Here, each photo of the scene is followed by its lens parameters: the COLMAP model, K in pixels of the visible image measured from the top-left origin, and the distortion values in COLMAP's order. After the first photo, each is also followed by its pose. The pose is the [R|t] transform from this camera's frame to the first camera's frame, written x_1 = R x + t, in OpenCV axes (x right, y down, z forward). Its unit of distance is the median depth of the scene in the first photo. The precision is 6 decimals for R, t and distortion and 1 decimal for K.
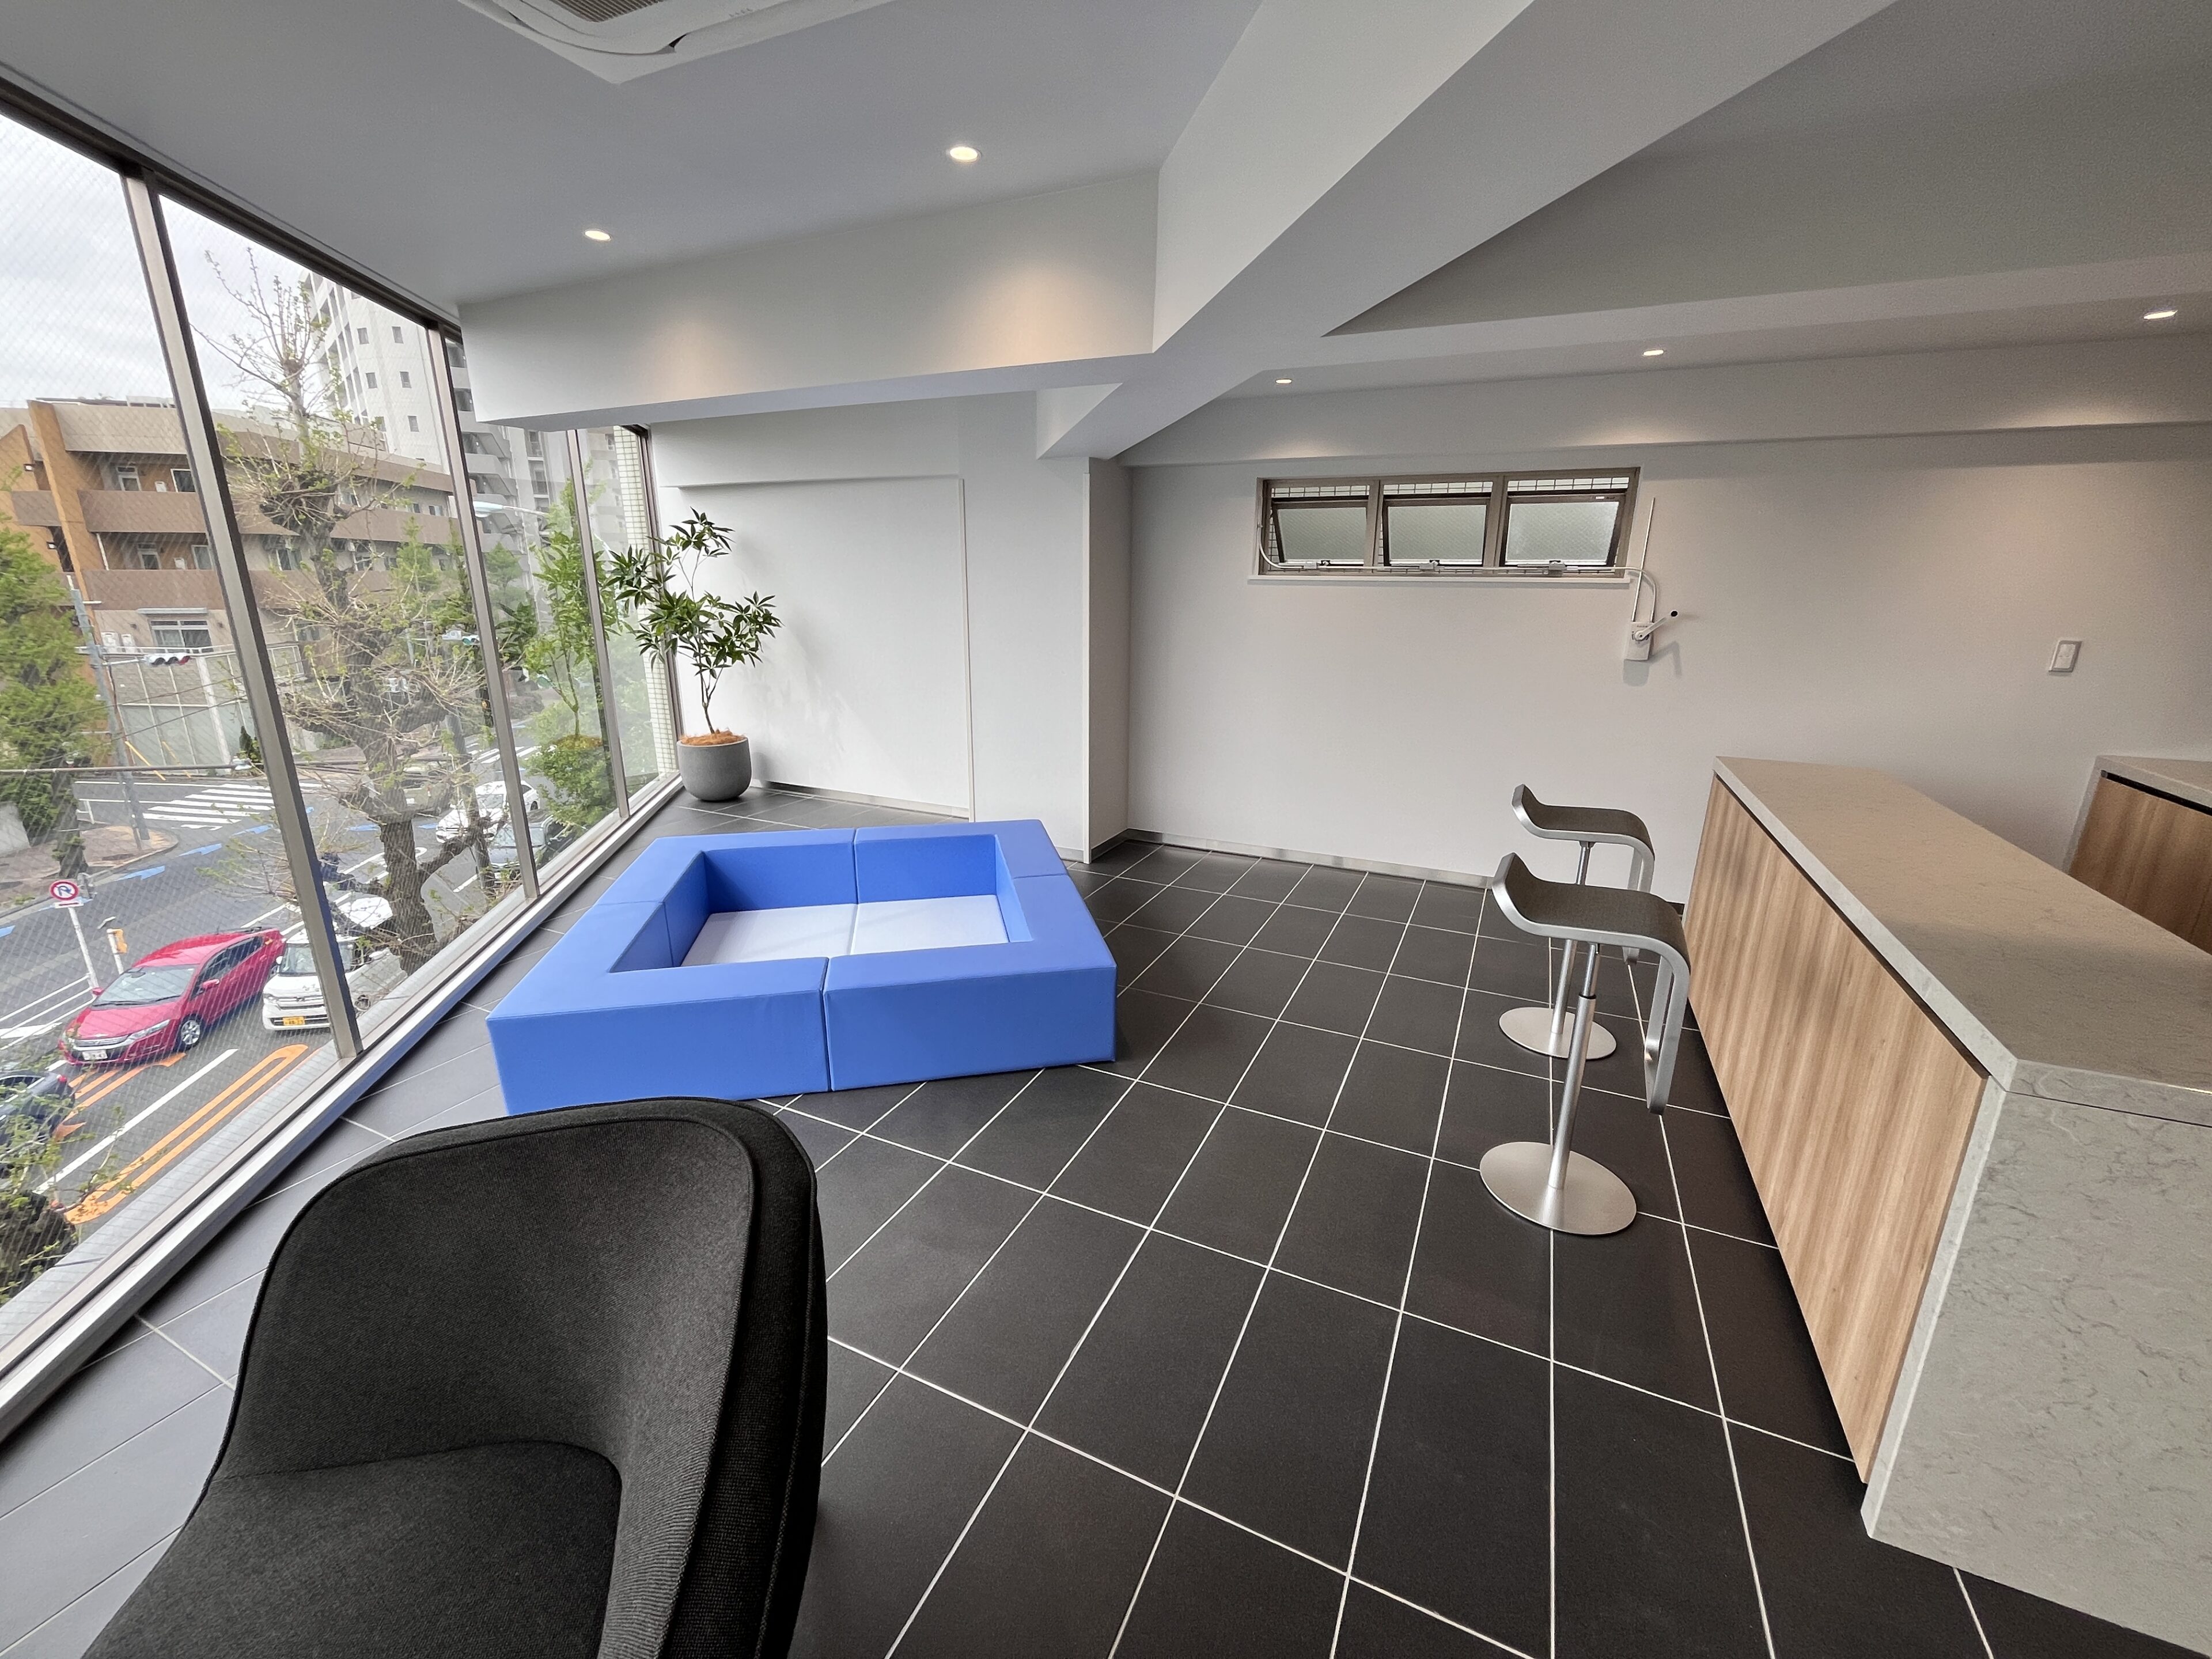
lens RADIAL K [[901.6, 0, 1096.6], [0, 901.6, 827.3], [0, 0, 1]] dist [-0.001987, 0.000409]
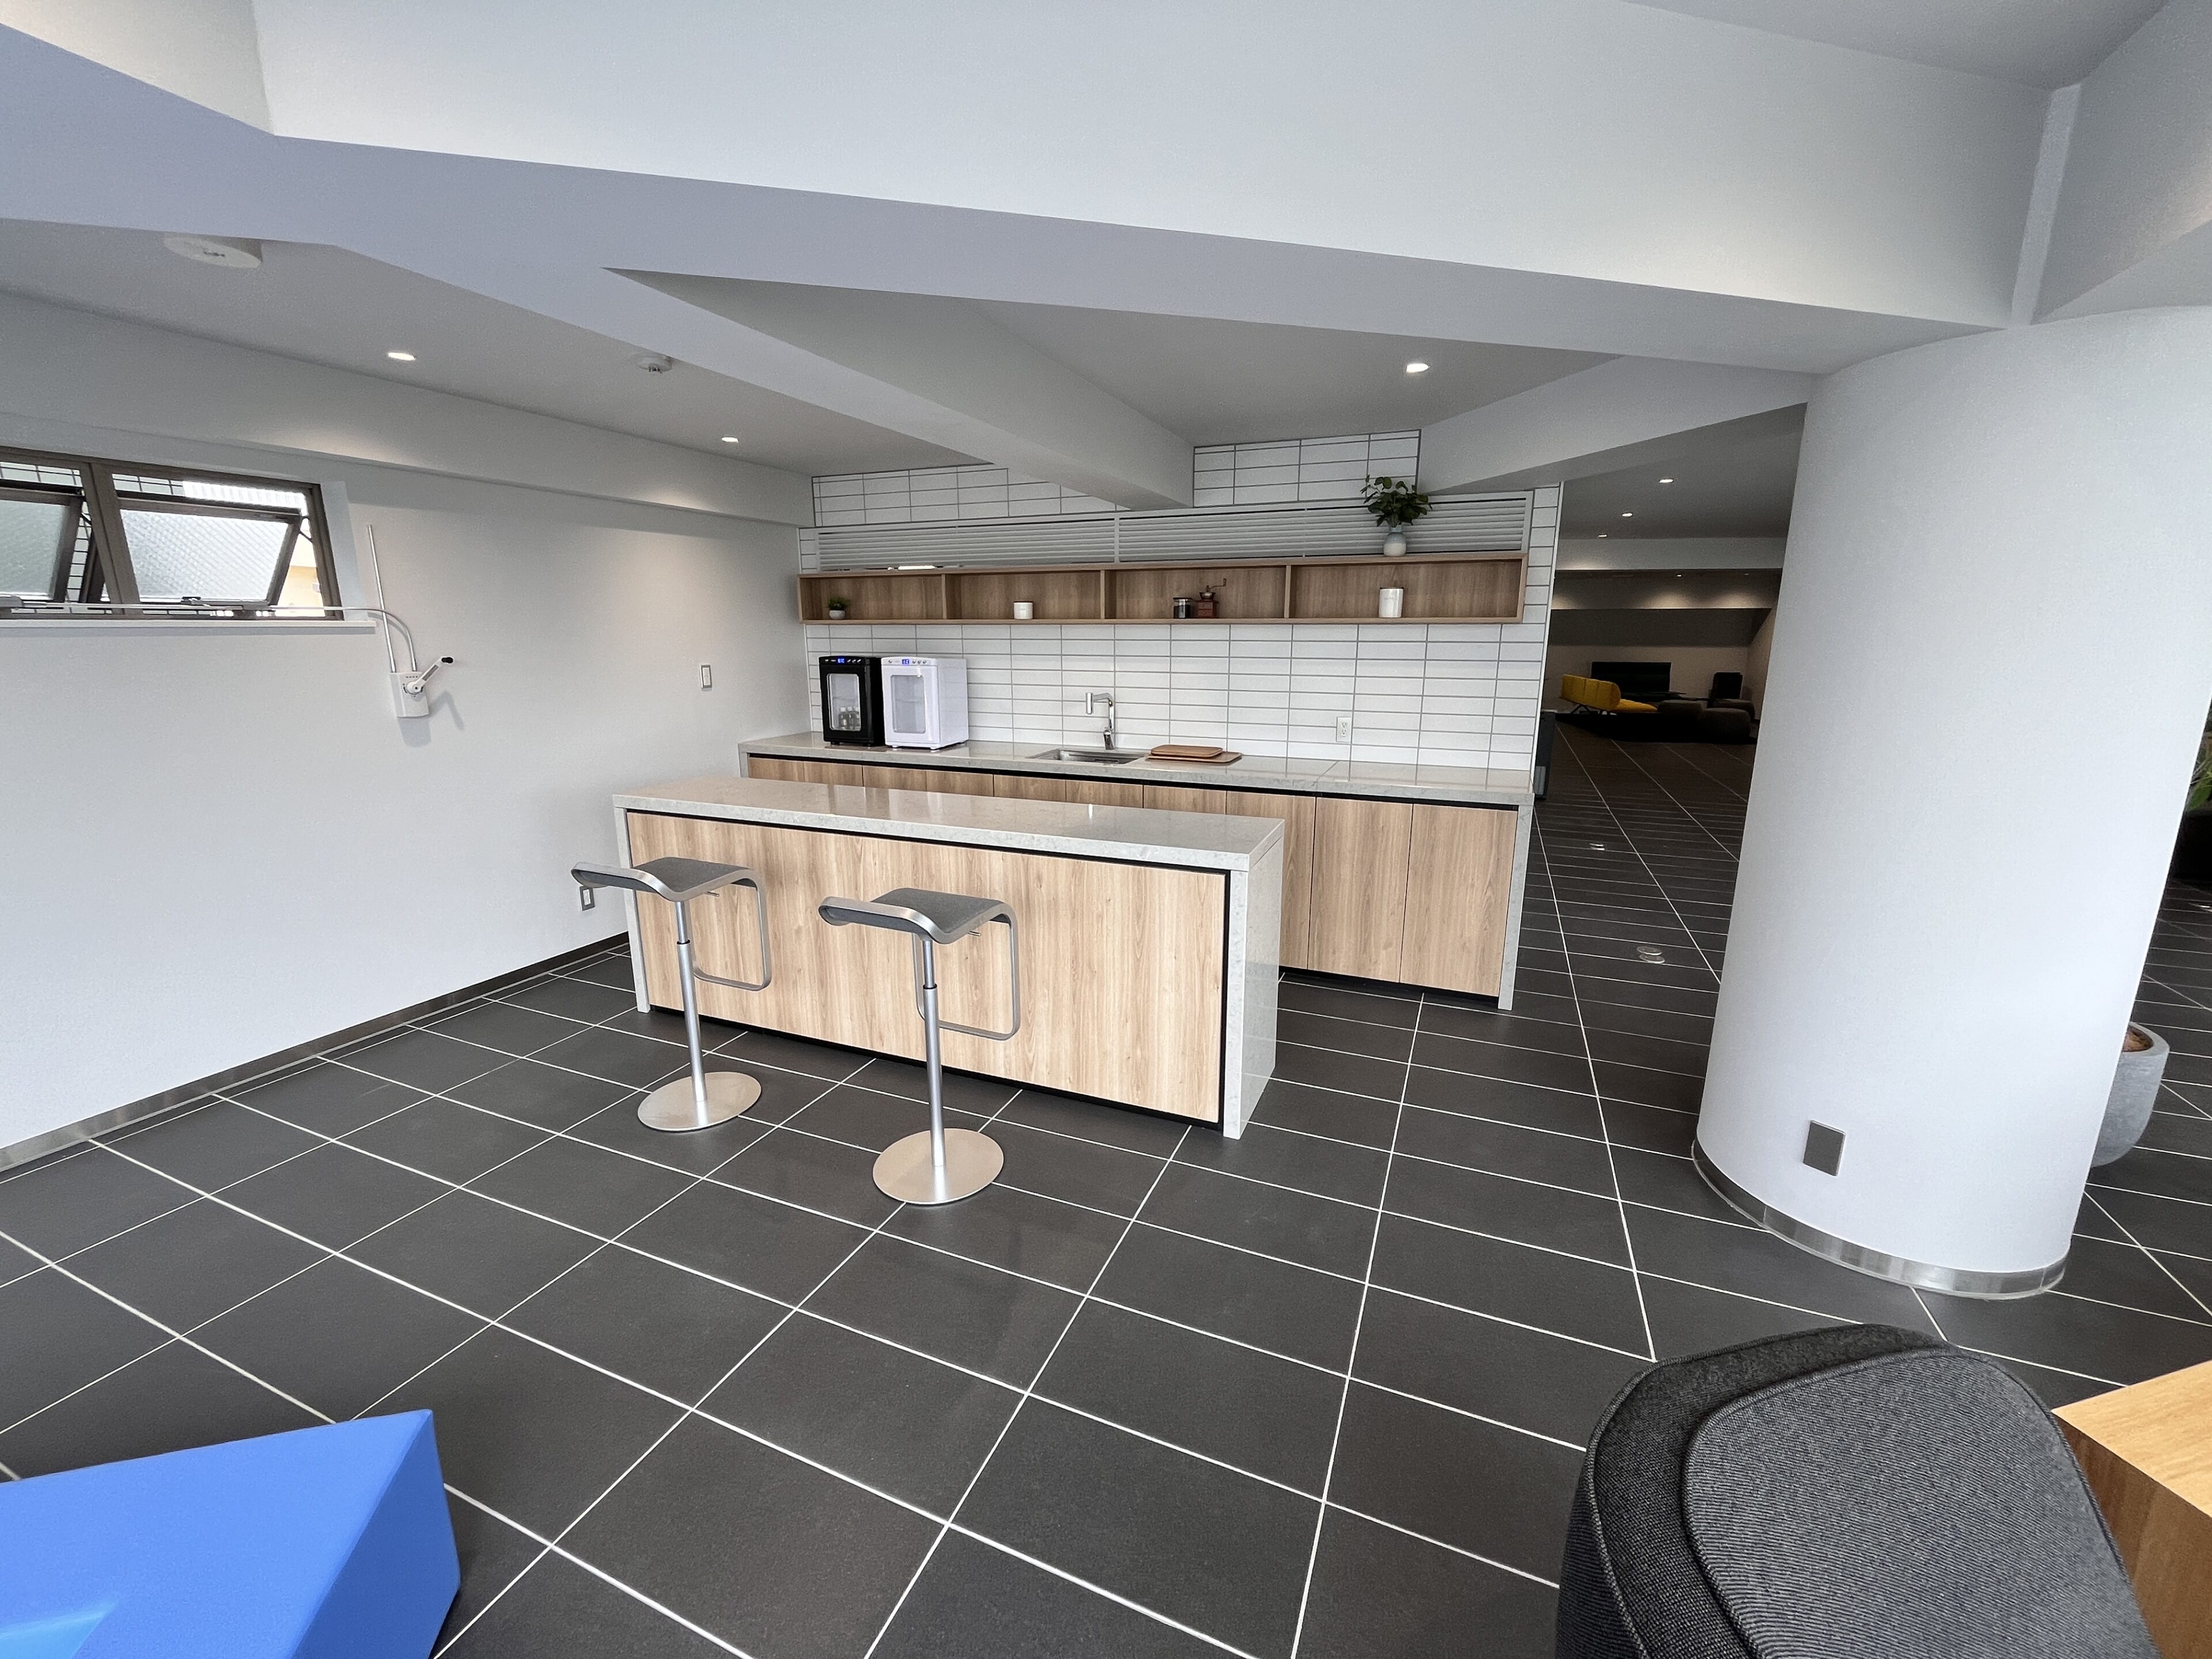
lens RADIAL K [[901.6, 0, 1104.9], [0, 901.6, 823.9], [0, 0, 1]] dist [-0.001987, 0.000409]
pose [[-0.048963, -0.222167, 0.973778, -0.292911], [0.271609, 0.935246, 0.227033, -0.113961], [-0.961161, 0.275603, 0.014550, 0.416640]]
